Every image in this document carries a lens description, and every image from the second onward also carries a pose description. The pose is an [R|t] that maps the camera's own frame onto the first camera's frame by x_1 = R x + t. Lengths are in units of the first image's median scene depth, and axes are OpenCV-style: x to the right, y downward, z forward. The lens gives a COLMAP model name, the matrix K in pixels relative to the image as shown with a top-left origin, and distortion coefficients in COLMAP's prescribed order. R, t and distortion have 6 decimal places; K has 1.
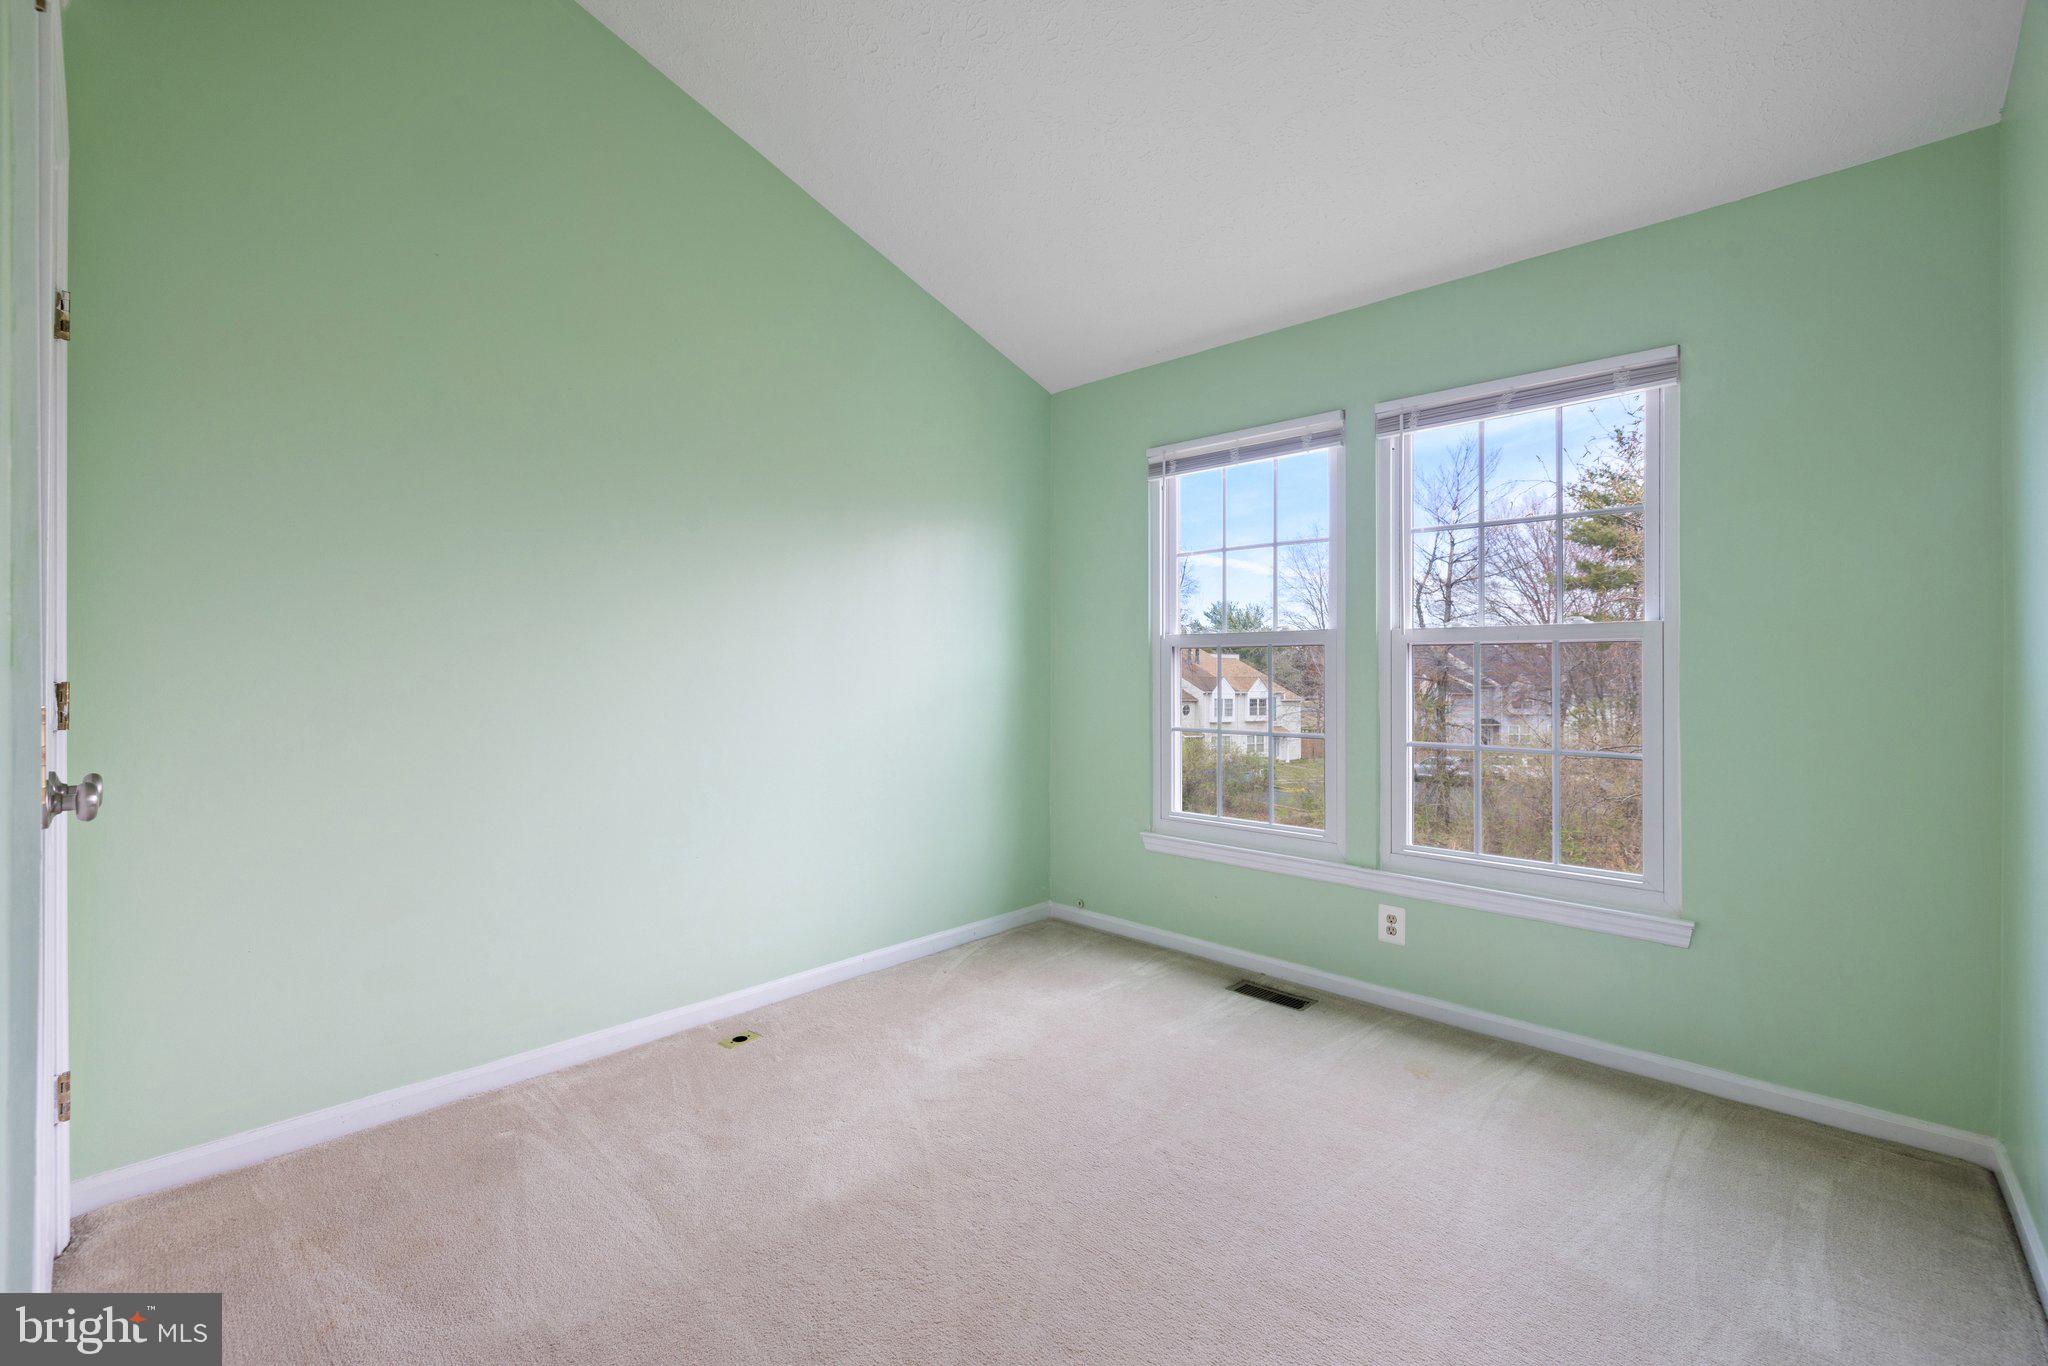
lens RADIAL K [[860.6, 0, 1014.2], [0, 860.6, 675.0], [0, 0, 1]] dist [0.000167, 0.000114]
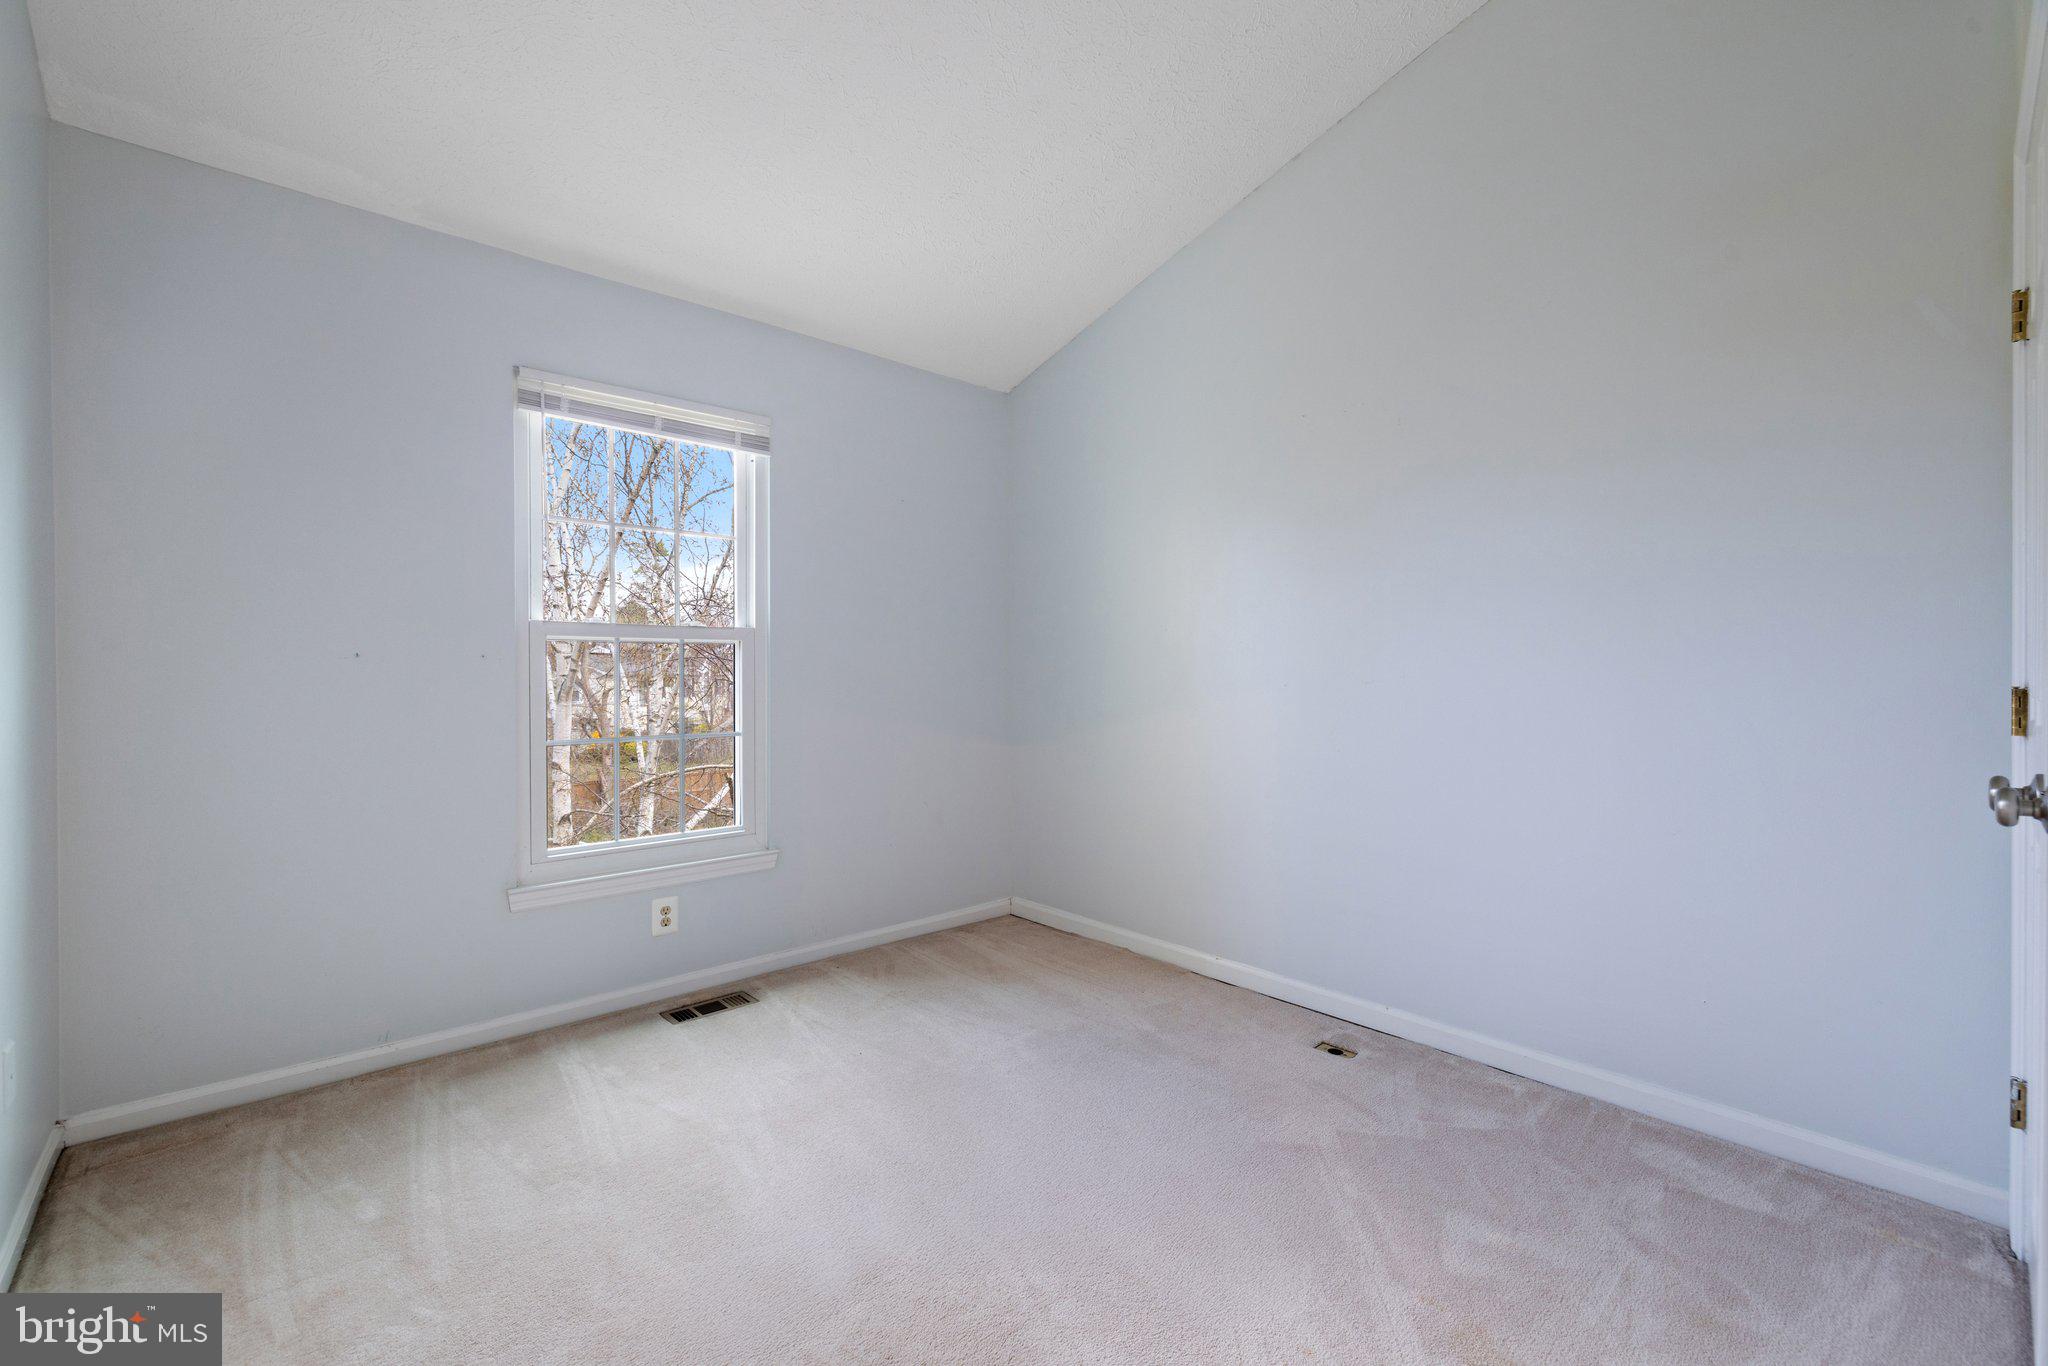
lens RADIAL K [[860.6, 0, 1014.2], [0, 860.6, 675.0], [0, 0, 1]] dist [0.000167, 0.000114]
pose [[0.089773, -0.015473, 0.995842, -0.538322], [0.004243, 0.999876, 0.015153, -0.007898], [-0.995953, 0.002865, 0.089828, 0.505390]]
